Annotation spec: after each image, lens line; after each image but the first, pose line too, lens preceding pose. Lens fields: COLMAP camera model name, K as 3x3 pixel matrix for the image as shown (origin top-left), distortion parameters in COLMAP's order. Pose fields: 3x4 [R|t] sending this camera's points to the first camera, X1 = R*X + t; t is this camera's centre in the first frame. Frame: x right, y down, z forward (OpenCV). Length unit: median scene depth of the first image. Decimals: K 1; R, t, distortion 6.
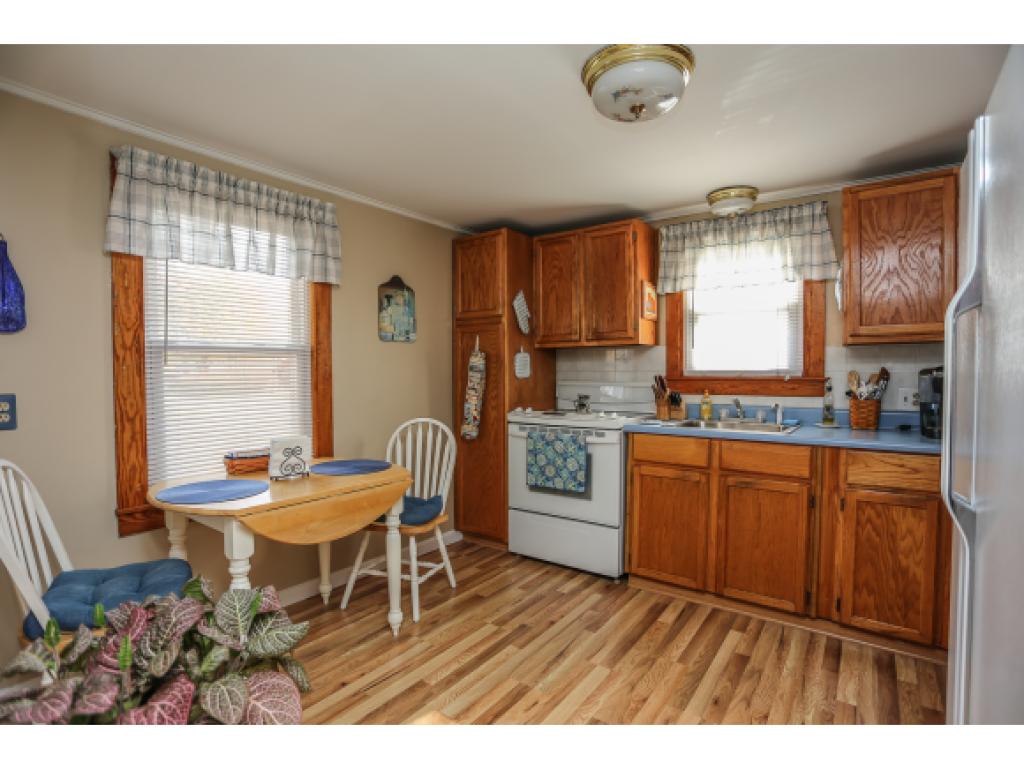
lens RADIAL K [[500.7, 0, 508.0], [0, 500.7, 386.8], [0, 0, 1]] dist [-0.082342, 0.042597]
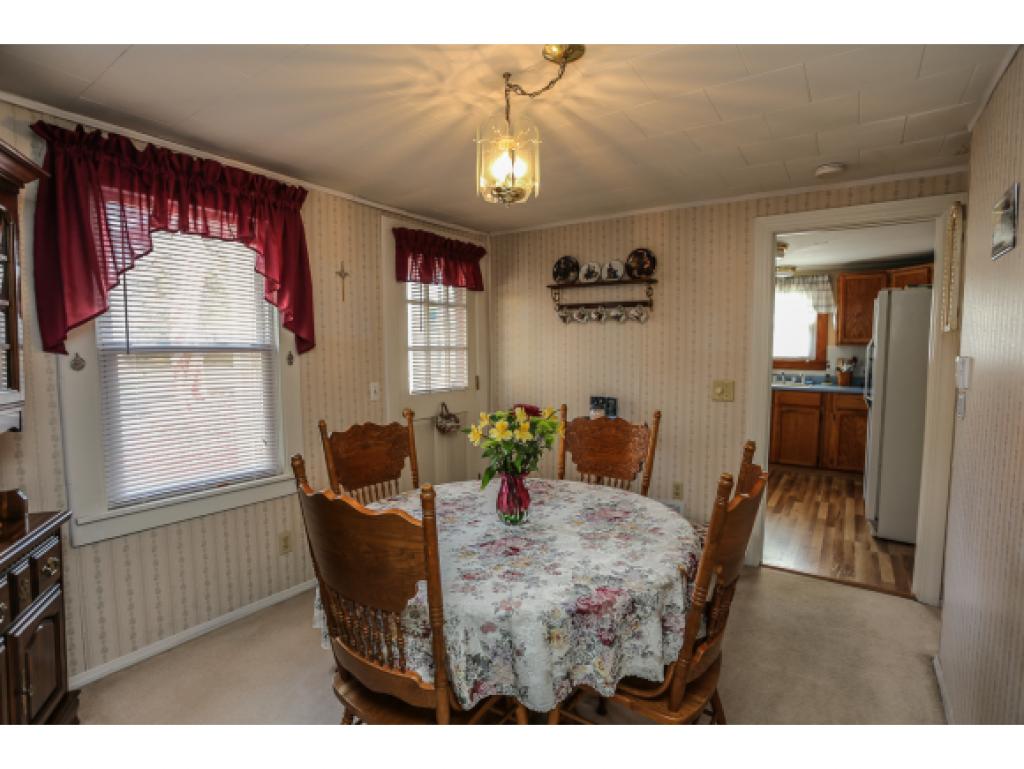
lens RADIAL K [[500.7, 0, 508.0], [0, 500.7, 386.8], [0, 0, 1]] dist [-0.082342, 0.042597]
pose [[0.999823, -0.006015, 0.017844, -0.714687], [0.004974, 0.998316, 0.057792, -0.035222], [-0.018162, -0.057693, 0.998169, -1.009397]]
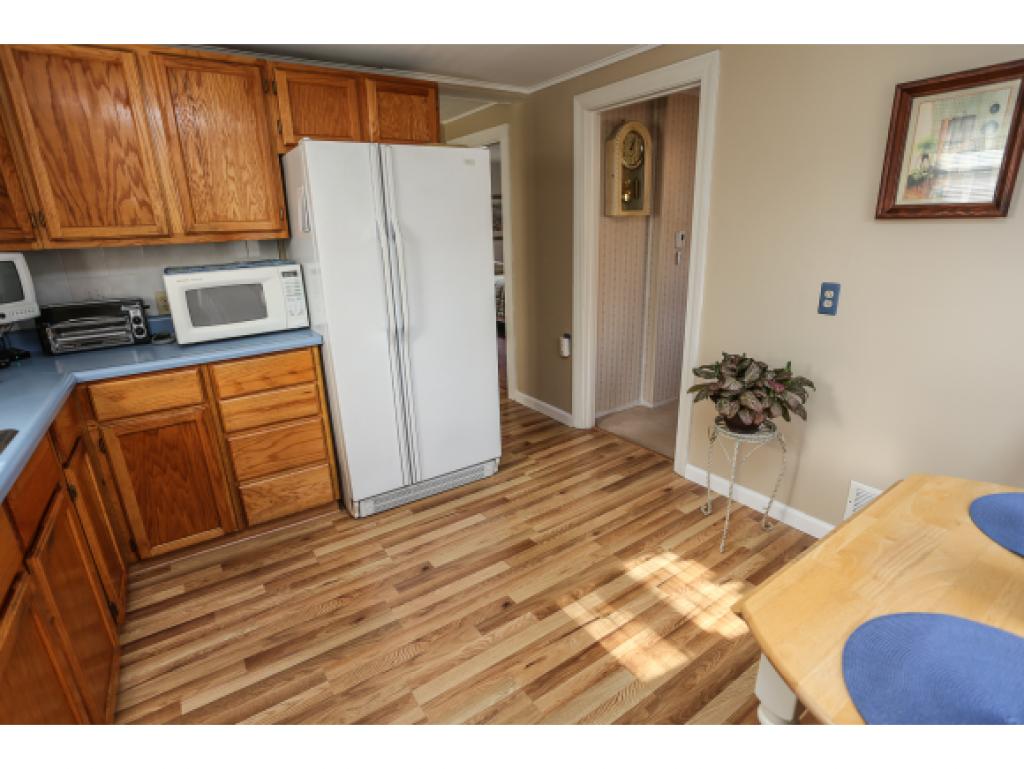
lens RADIAL K [[508.3, 0, 512.0], [0, 508.3, 384.5], [0, 0, 1]] dist [-0.056899, 0.022381]
pose [[-0.938878, -0.078172, 0.335257, -0.119280], [0.038742, 0.943695, 0.328540, -0.094910], [-0.342063, 0.321448, -0.882986, 1.081251]]
